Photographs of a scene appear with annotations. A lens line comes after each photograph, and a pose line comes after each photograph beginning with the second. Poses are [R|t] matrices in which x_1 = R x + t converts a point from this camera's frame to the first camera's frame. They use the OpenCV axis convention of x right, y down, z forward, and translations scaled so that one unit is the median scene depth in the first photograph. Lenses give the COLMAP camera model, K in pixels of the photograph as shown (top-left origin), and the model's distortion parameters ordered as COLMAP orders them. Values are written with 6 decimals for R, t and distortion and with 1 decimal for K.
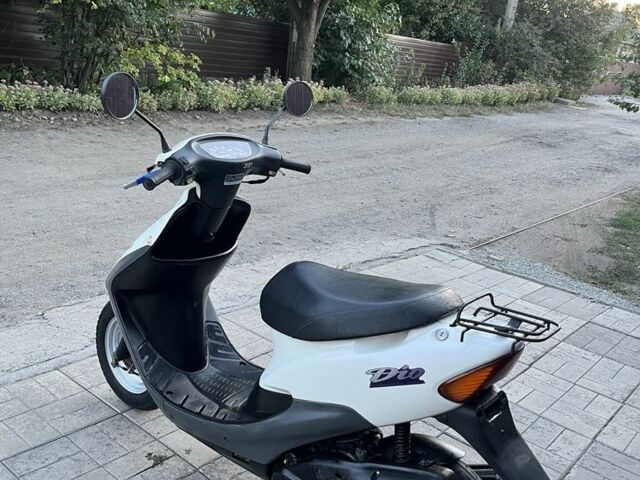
lens RADIAL K [[642.7, 0, 314.6], [0, 642.7, 245.3], [0, 0, 1]] dist [0.020591, 0.000000]
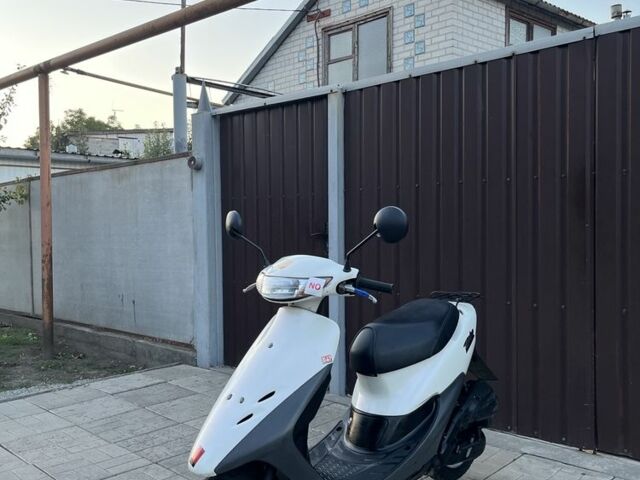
lens RADIAL K [[642.7, 0, 307.1], [0, 642.7, 236.2], [0, 0, 1]] dist [0.020591, 0.000000]
pose [[0.090279, -0.151060, 0.984394, -0.168782], [0.325719, 0.938550, 0.114153, -0.044057], [-0.941147, 0.310330, 0.133934, 0.106955]]
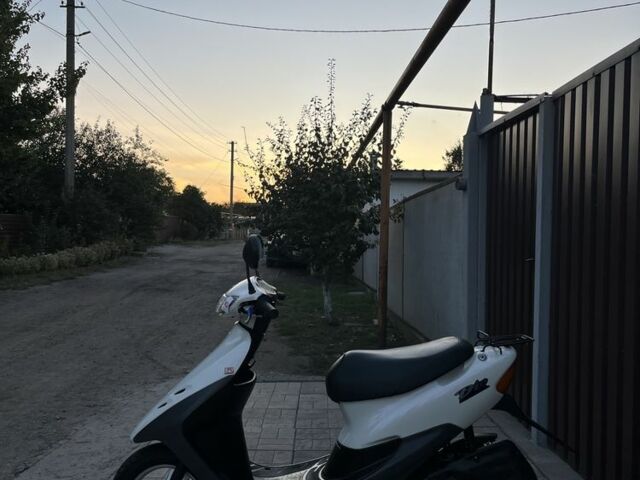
lens RADIAL K [[642.7, 0, 317.7], [0, 642.7, 239.9], [0, 0, 1]] dist [0.020591, 0.000000]
pose [[0.751654, -0.120978, 0.648368, -0.116229], [0.278035, 0.949541, -0.145152, -0.002870], [-0.598092, 0.289373, 0.747362, -0.009522]]
